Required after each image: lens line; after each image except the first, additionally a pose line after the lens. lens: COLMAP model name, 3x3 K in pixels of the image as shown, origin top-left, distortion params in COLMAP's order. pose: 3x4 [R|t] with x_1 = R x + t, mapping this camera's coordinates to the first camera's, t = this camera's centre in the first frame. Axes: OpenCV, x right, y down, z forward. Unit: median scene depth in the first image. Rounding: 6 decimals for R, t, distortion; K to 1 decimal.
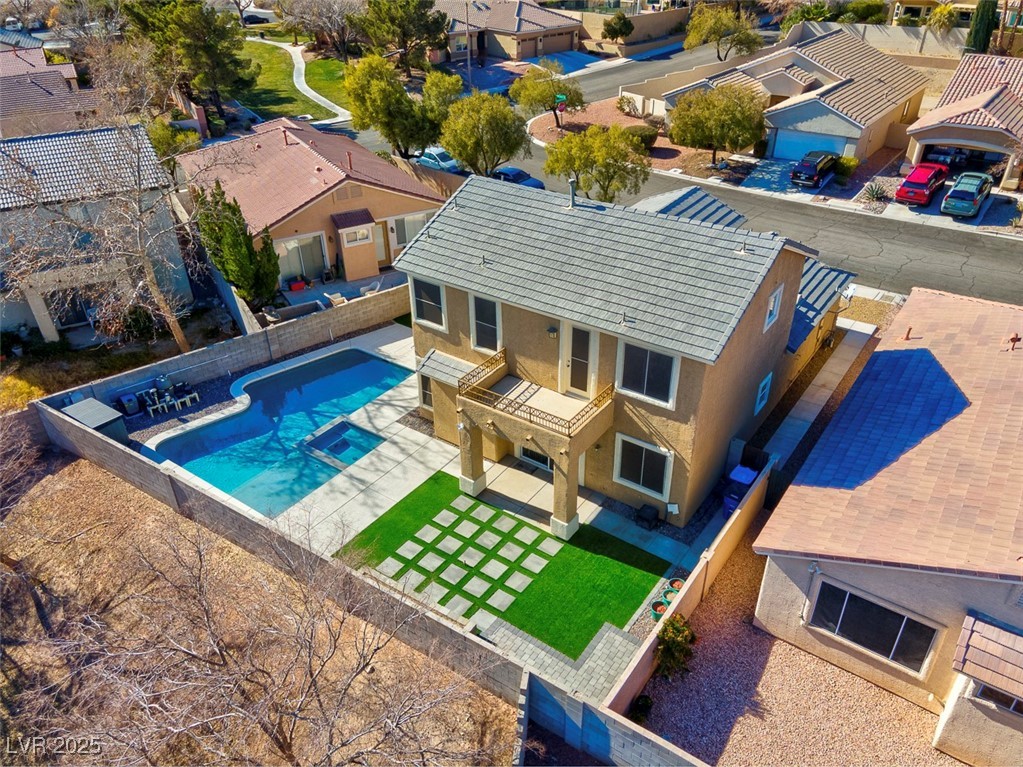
lens RADIAL K [[748.2, 0, 511.5], [0, 748.2, 383.5], [0, 0, 1]] dist [0.040099, 0.008748]
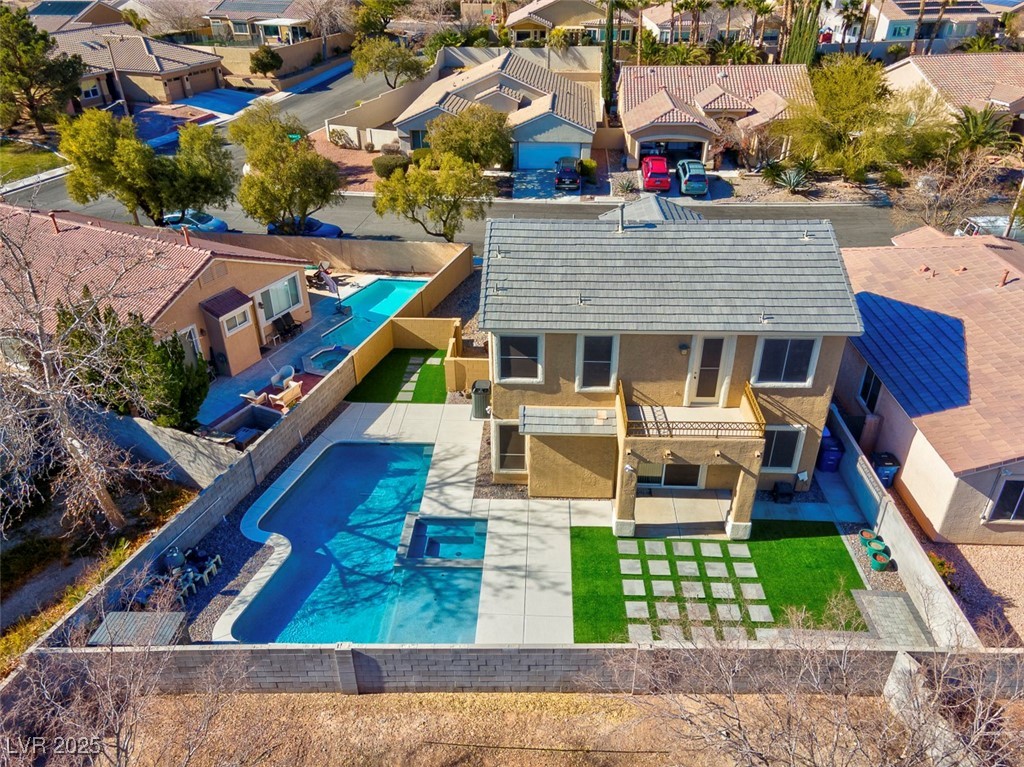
lens RADIAL K [[750.4, 0, 516.4], [0, 750.4, 383.4], [0, 0, 1]] dist [0.034609, 0.012519]
pose [[0.836096, -0.270922, 0.477016, -0.497728], [0.285544, 0.957389, 0.043261, -0.104350], [-0.468410, 0.100039, 0.877829, 0.168483]]
